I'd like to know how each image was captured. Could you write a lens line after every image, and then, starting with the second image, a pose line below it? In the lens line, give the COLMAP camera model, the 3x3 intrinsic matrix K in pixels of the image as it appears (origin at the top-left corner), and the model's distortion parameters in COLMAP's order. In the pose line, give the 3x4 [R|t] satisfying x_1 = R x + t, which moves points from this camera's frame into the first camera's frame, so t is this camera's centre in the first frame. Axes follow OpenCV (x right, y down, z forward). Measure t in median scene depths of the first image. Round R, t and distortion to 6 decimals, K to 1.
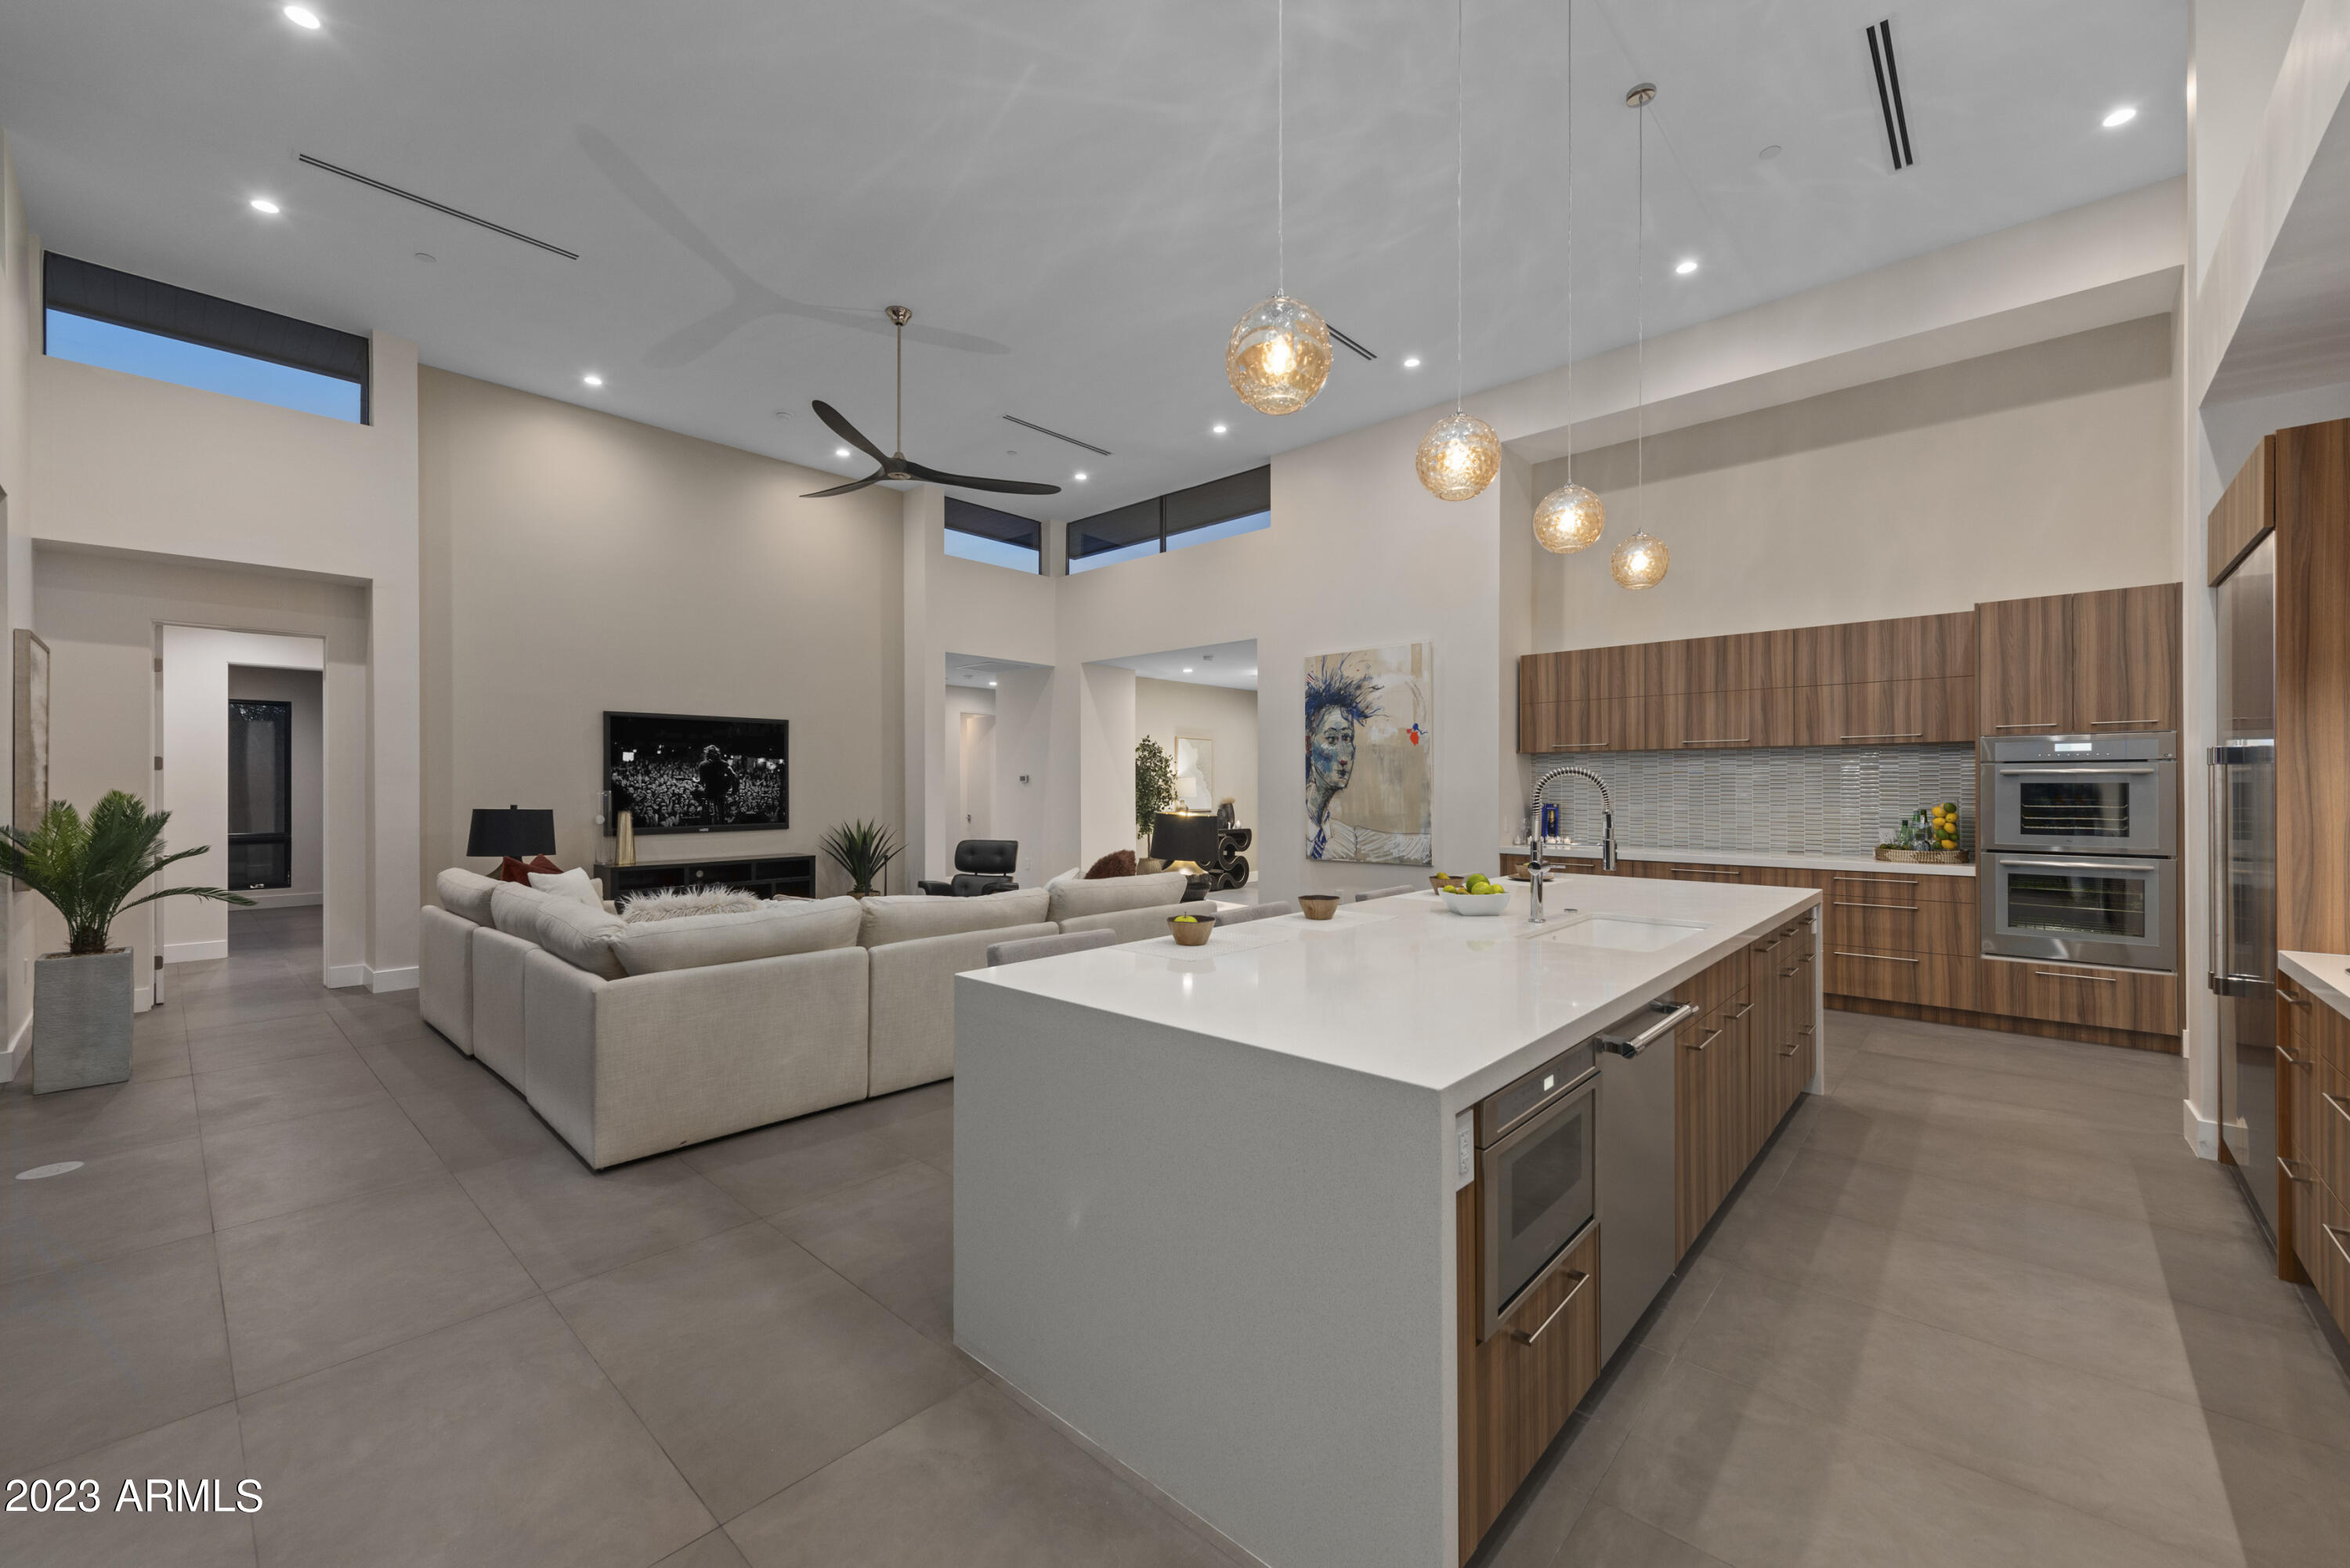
lens RADIAL K [[925.3, 0, 1159.6], [0, 925.3, 778.1], [0, 0, 1]] dist [0.003575, -0.000156]
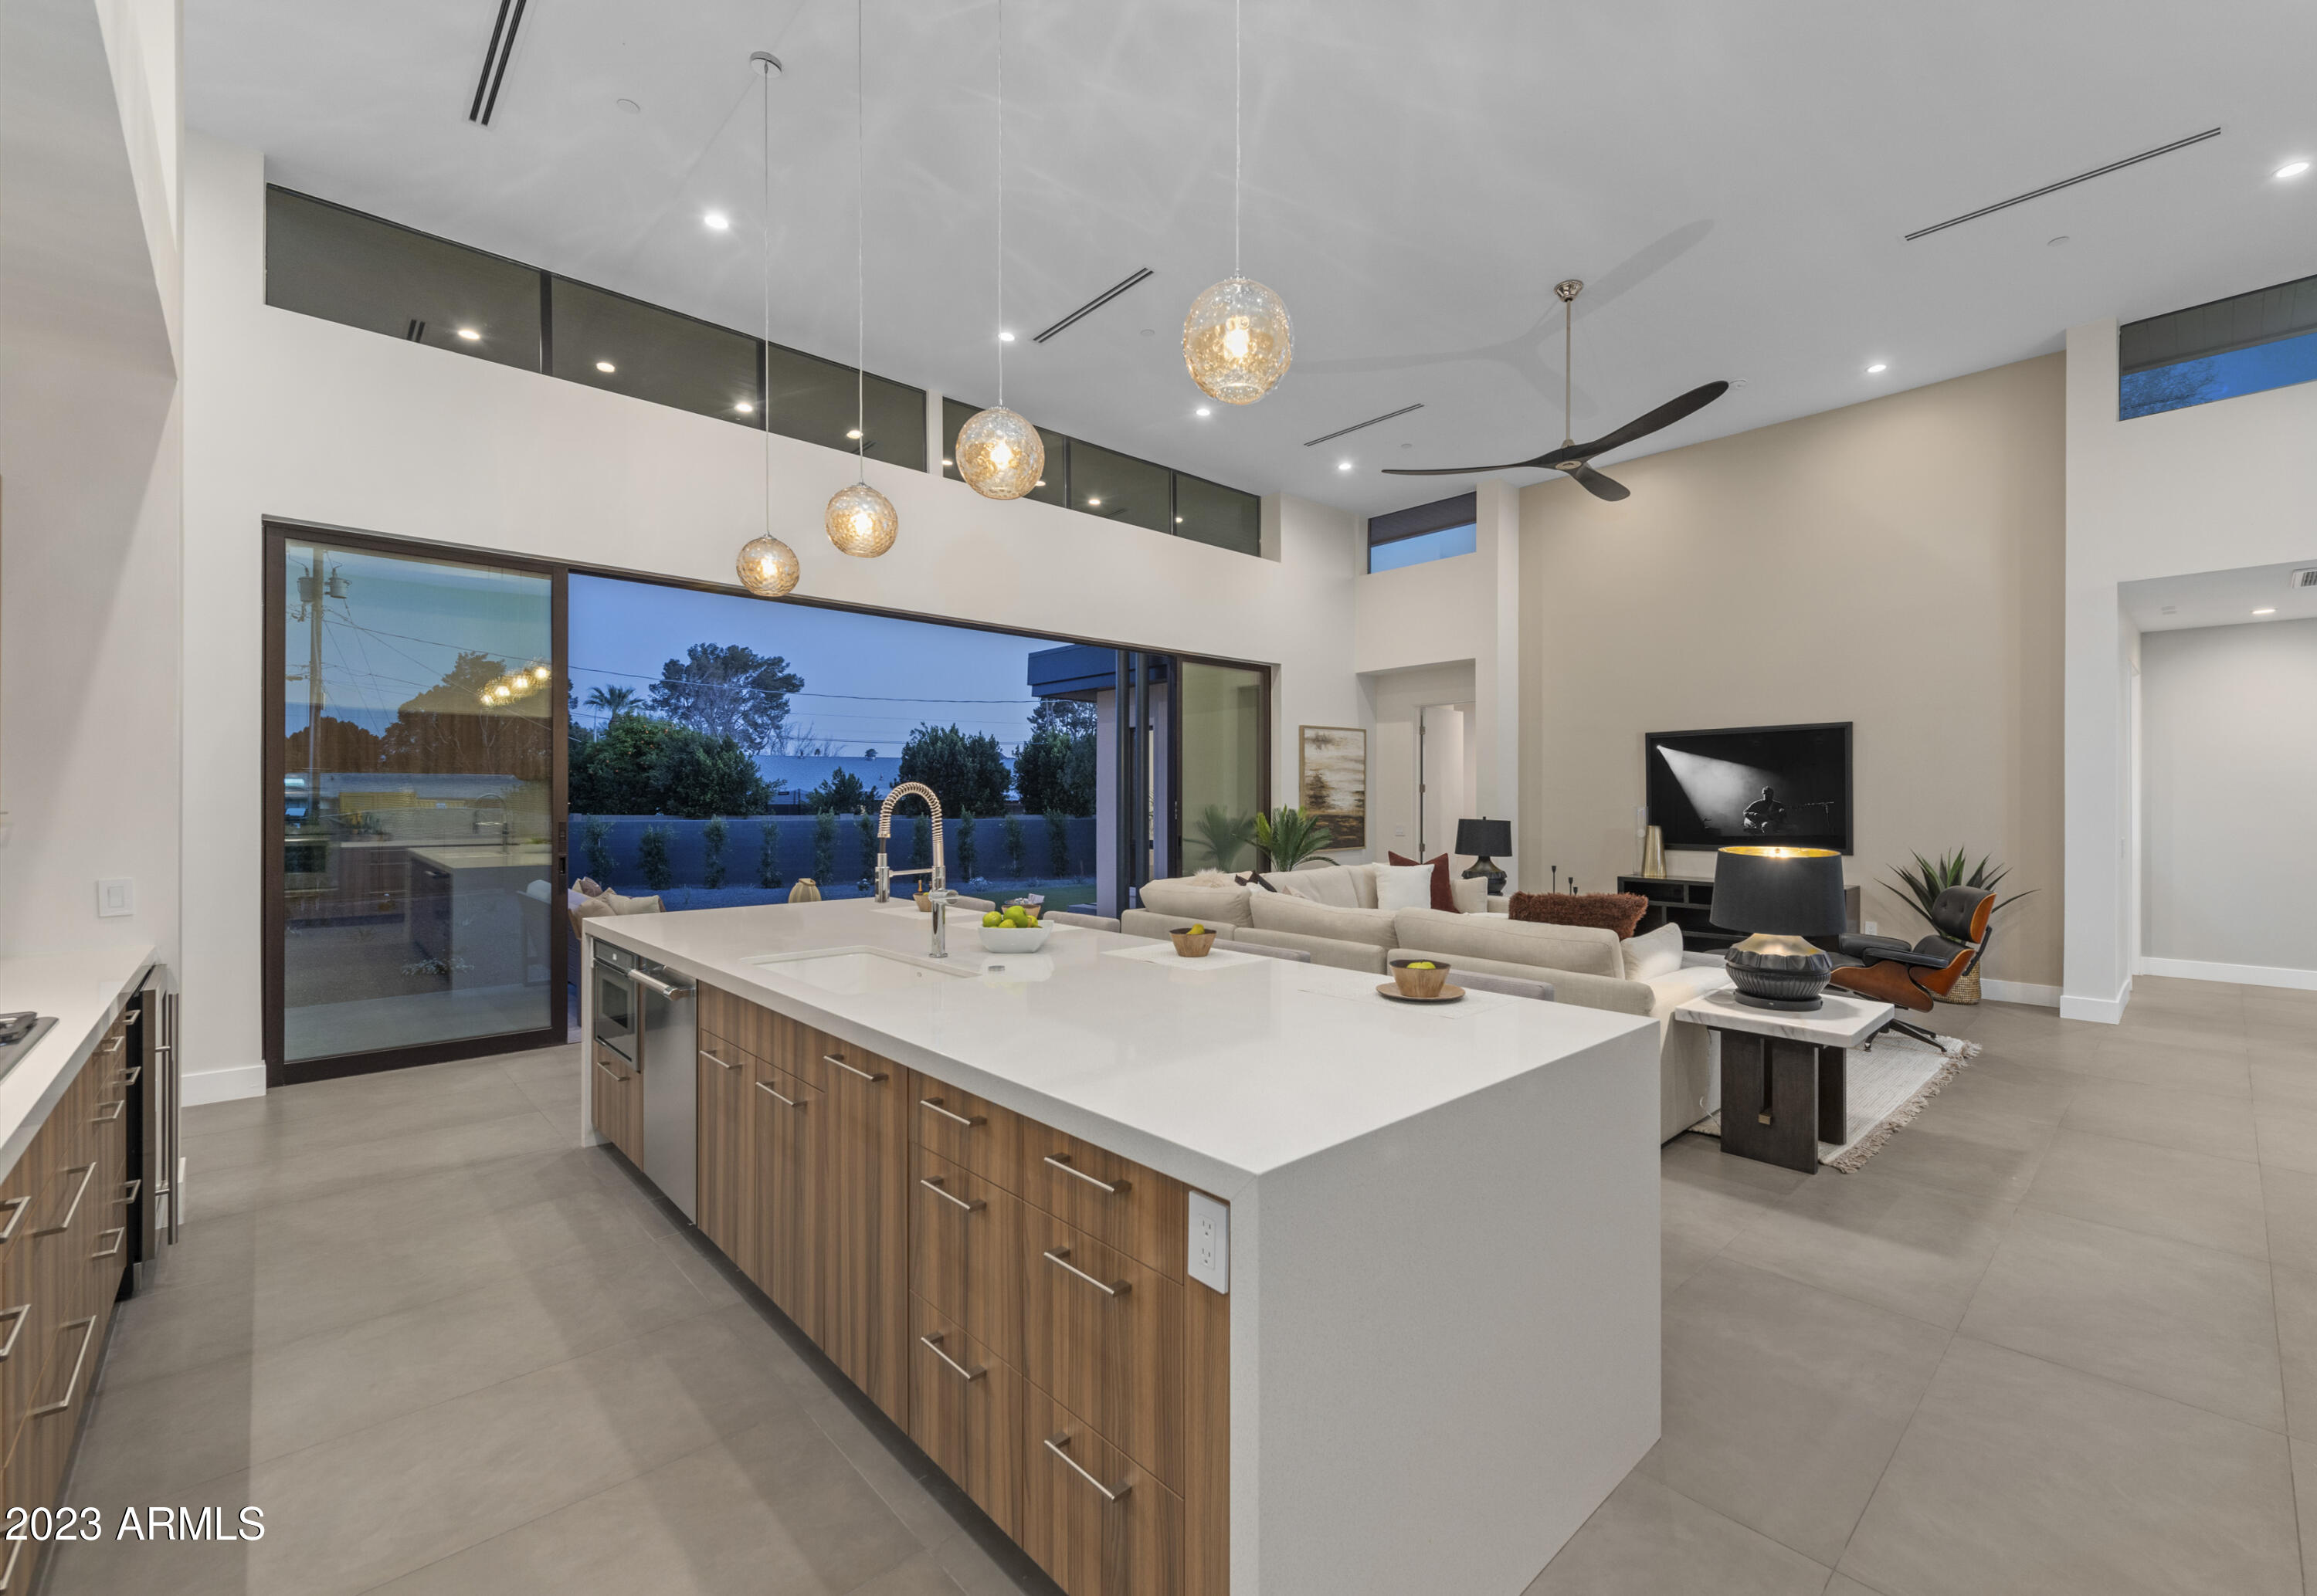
lens RADIAL K [[967.1, 0, 1202.3], [0, 967.1, 803.3], [0, 0, 1]] dist [0.002144, 0.000170]
pose [[-0.053939, 0.001602, -0.998543, 0.733101], [0.007132, 0.999974, 0.001219, 0.004913], [0.998519, -0.007056, -0.053949, 0.723806]]
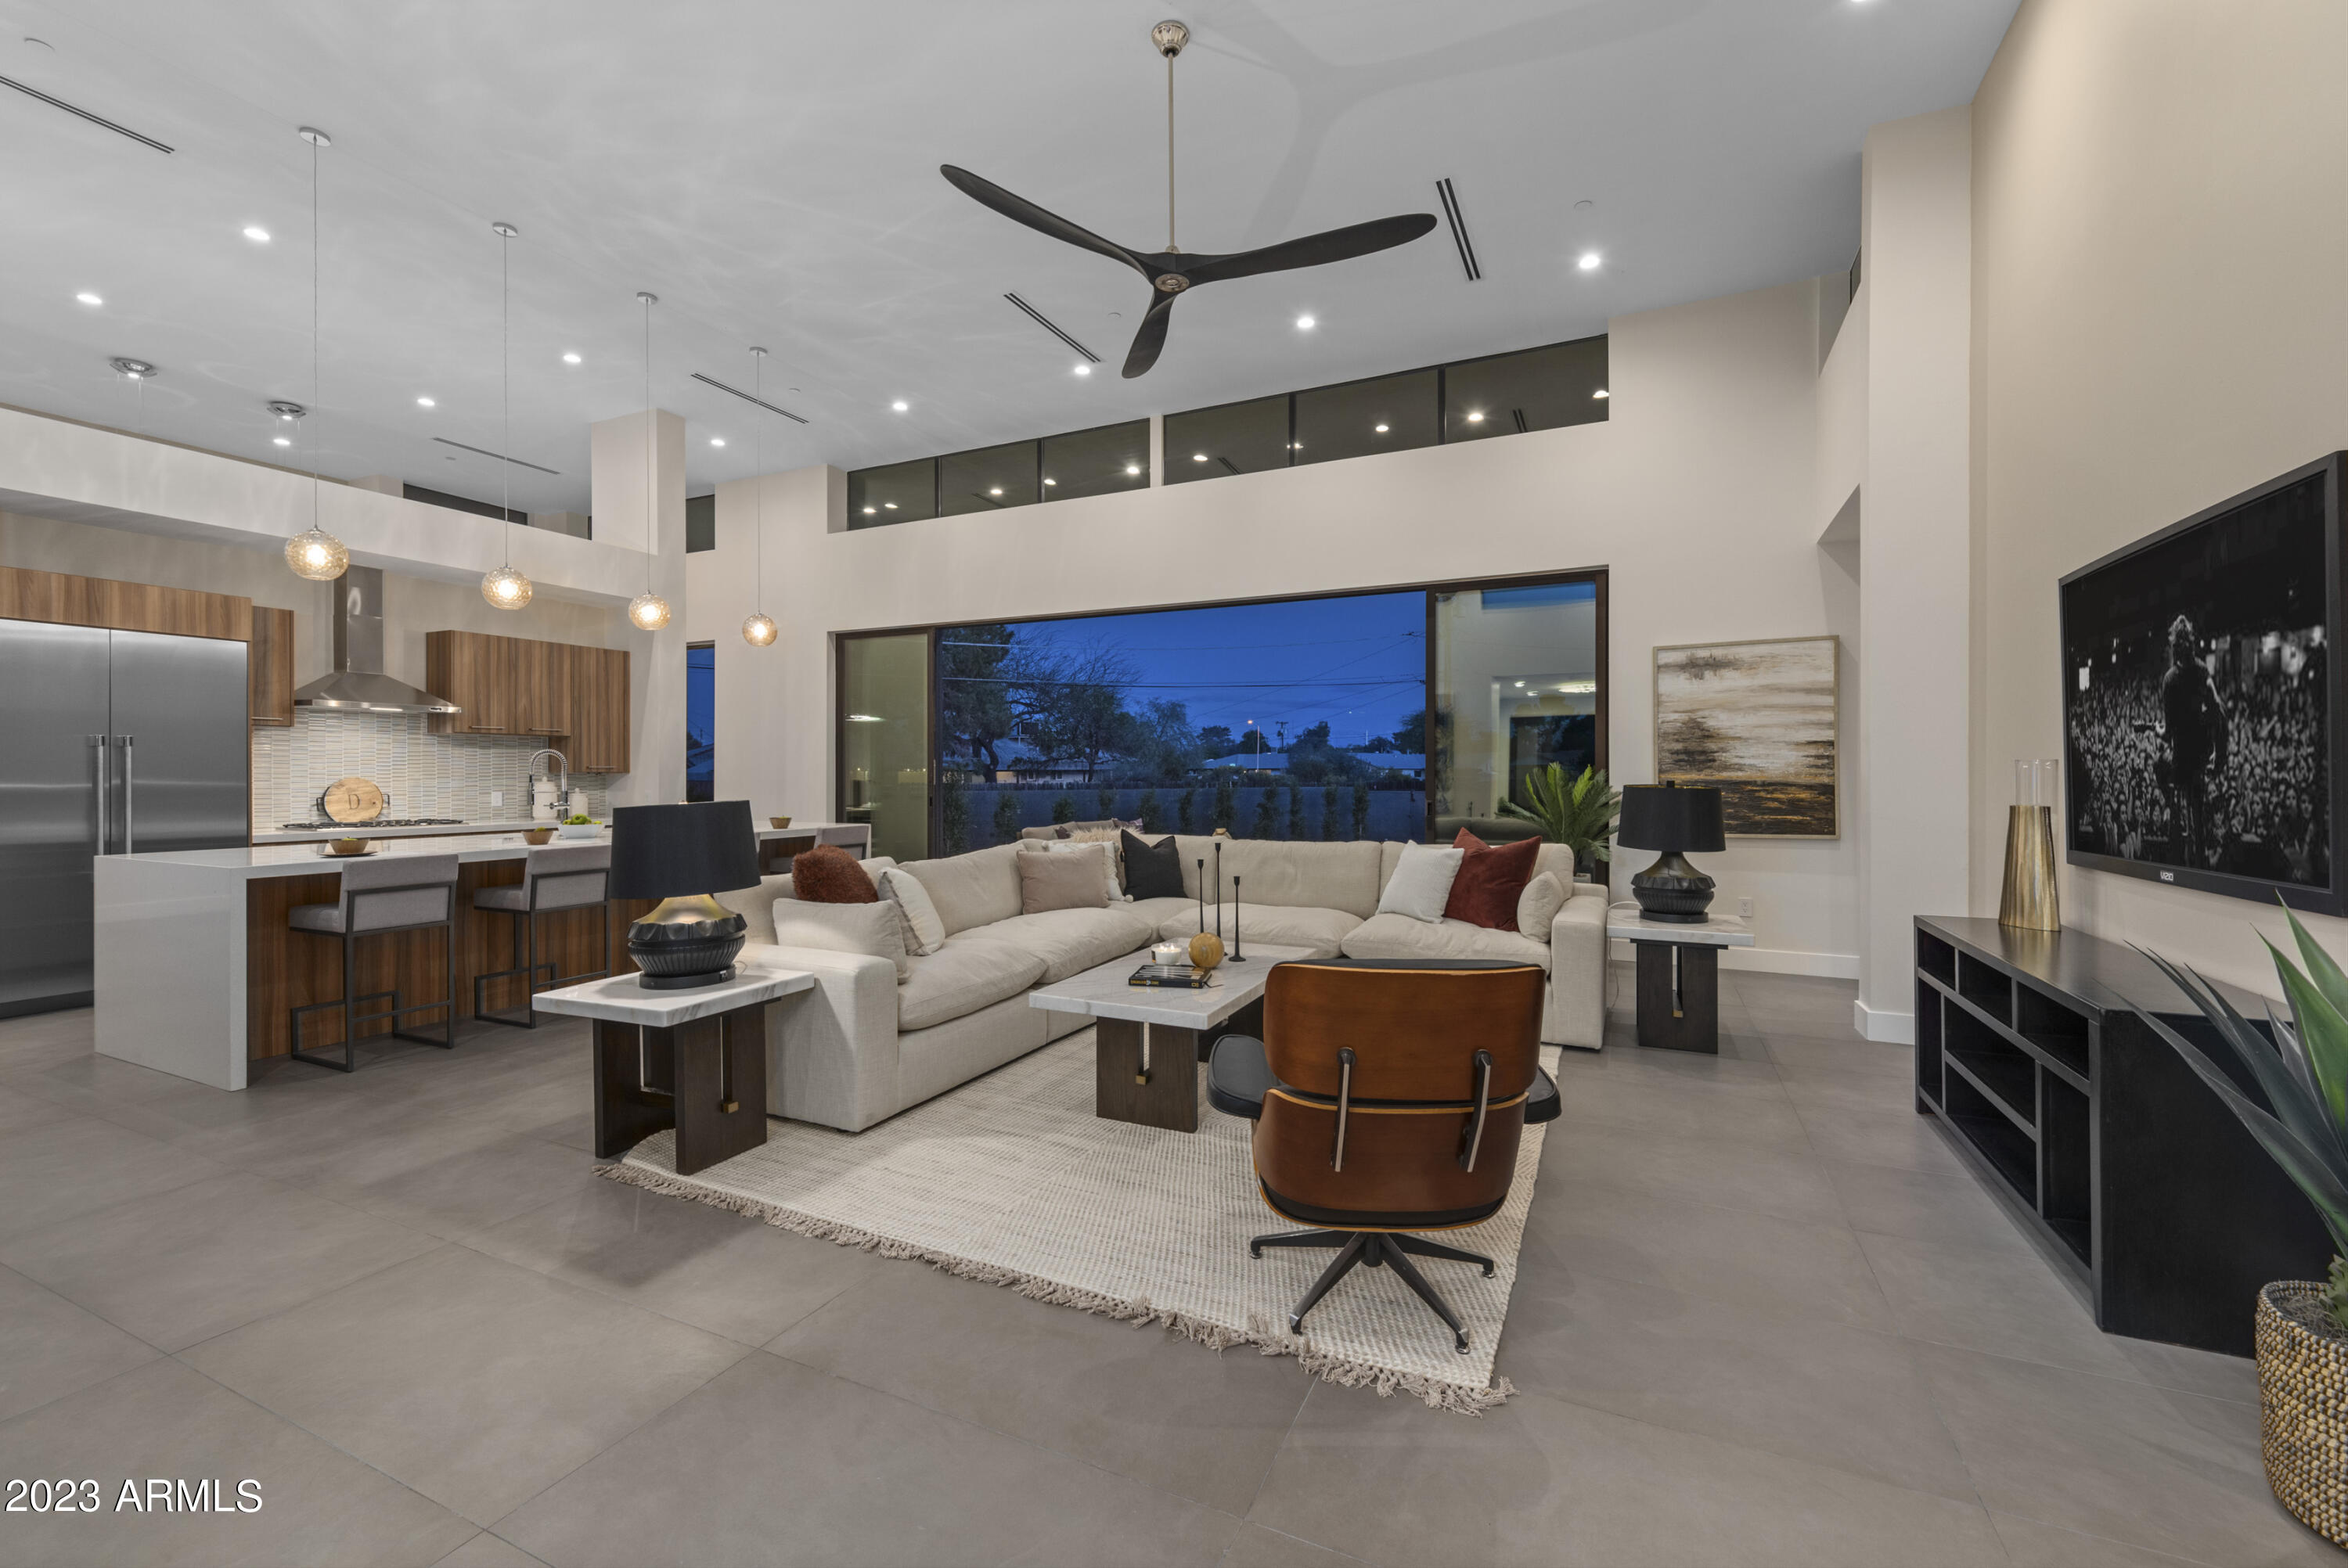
lens RADIAL K [[972.3, 0, 1162.0], [0, 972.3, 782.4], [0, 0, 1]] dist [0.008657, -0.000601]
pose [[-0.953569, 0.002719, -0.301162, -0.065490], [0.002328, 0.999996, 0.001657, 0.028800], [0.301165, 0.000879, -0.953572, 1.738250]]
